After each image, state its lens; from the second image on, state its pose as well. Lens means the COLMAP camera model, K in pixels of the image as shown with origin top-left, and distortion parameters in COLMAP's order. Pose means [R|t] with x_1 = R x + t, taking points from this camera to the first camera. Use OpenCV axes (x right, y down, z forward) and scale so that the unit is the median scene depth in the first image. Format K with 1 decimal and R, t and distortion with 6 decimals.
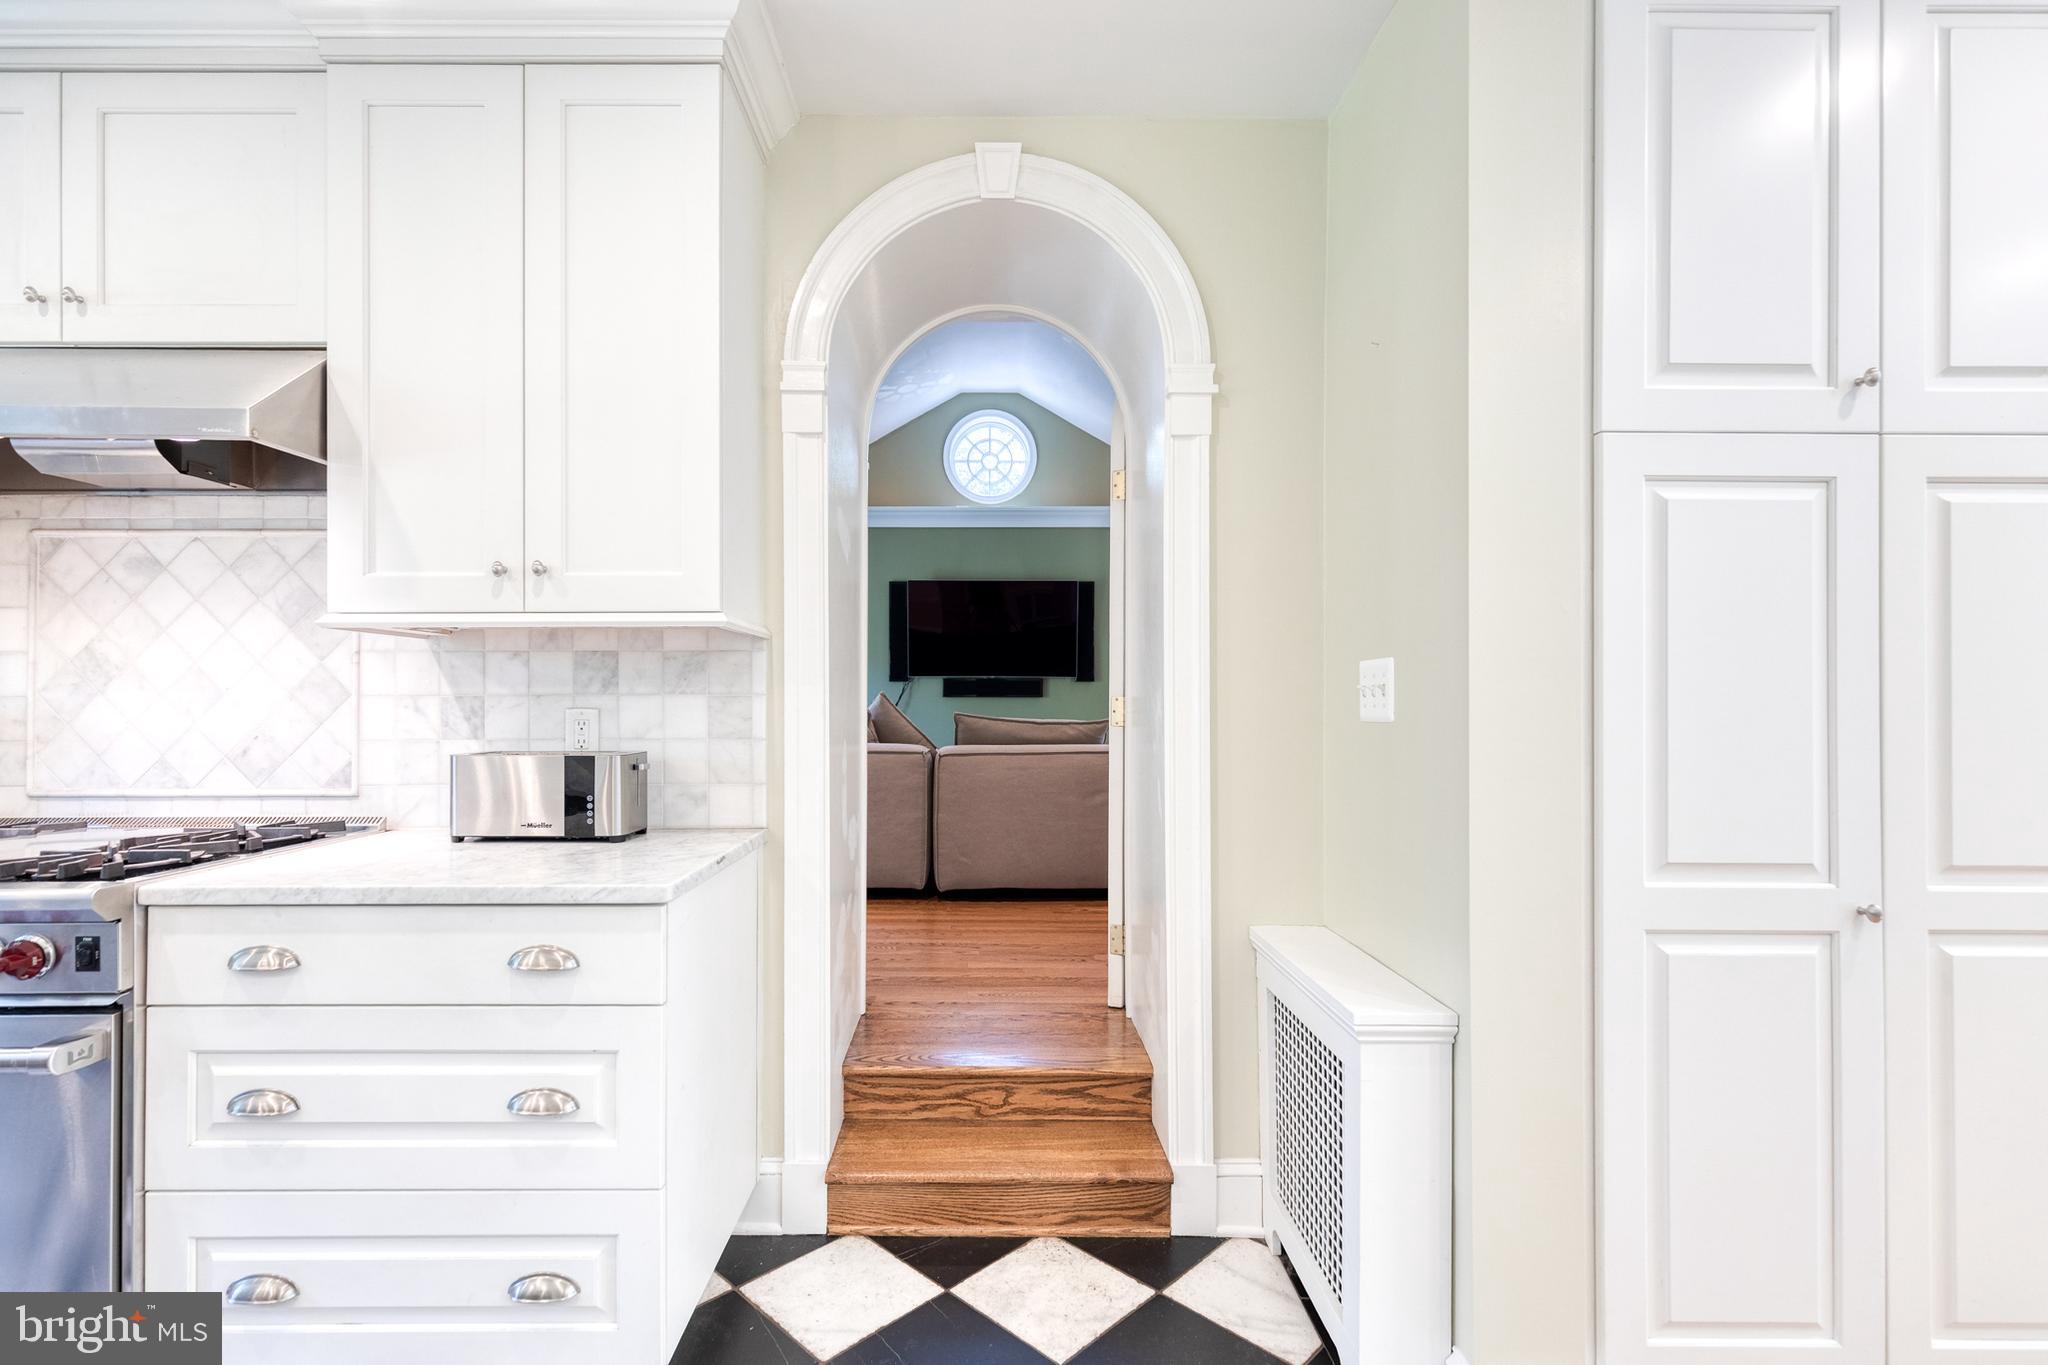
lens RADIAL K [[941.0, 0, 1022.6], [0, 941.0, 701.1], [0, 0, 1]] dist [0.012834, -0.002545]
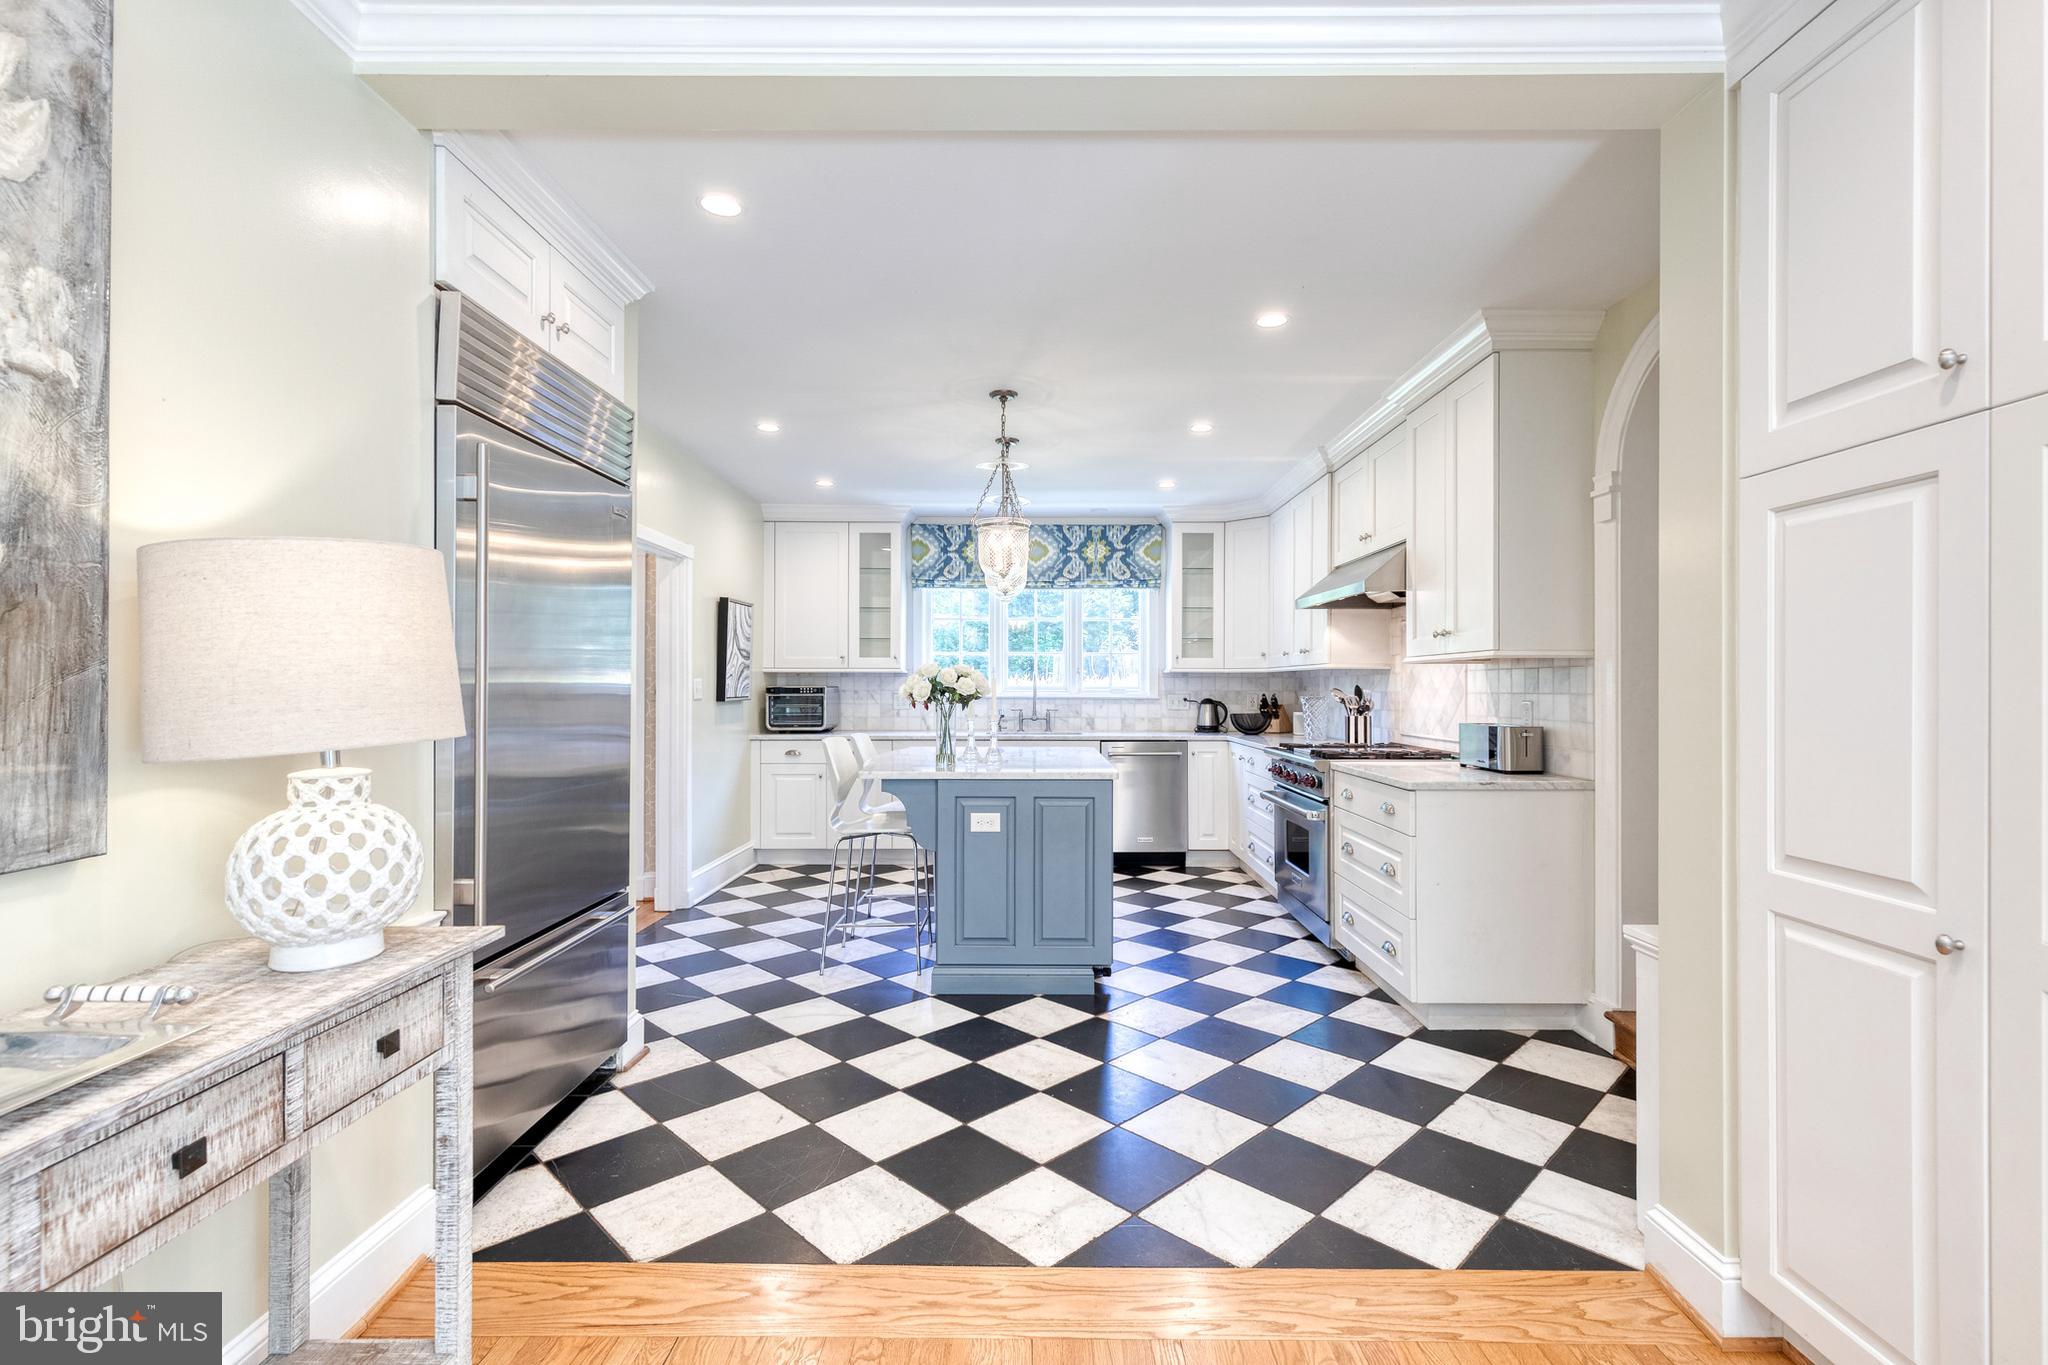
lens RADIAL K [[941.0, 0, 1024.1], [0, 941.0, 683.6], [0, 0, 1]] dist [0.012834, -0.002545]
pose [[-0.009303, -0.004180, -0.999948, 1.353798], [0.000089, 0.999991, -0.004181, -0.018548], [0.999957, -0.000128, -0.009303, 0.087340]]
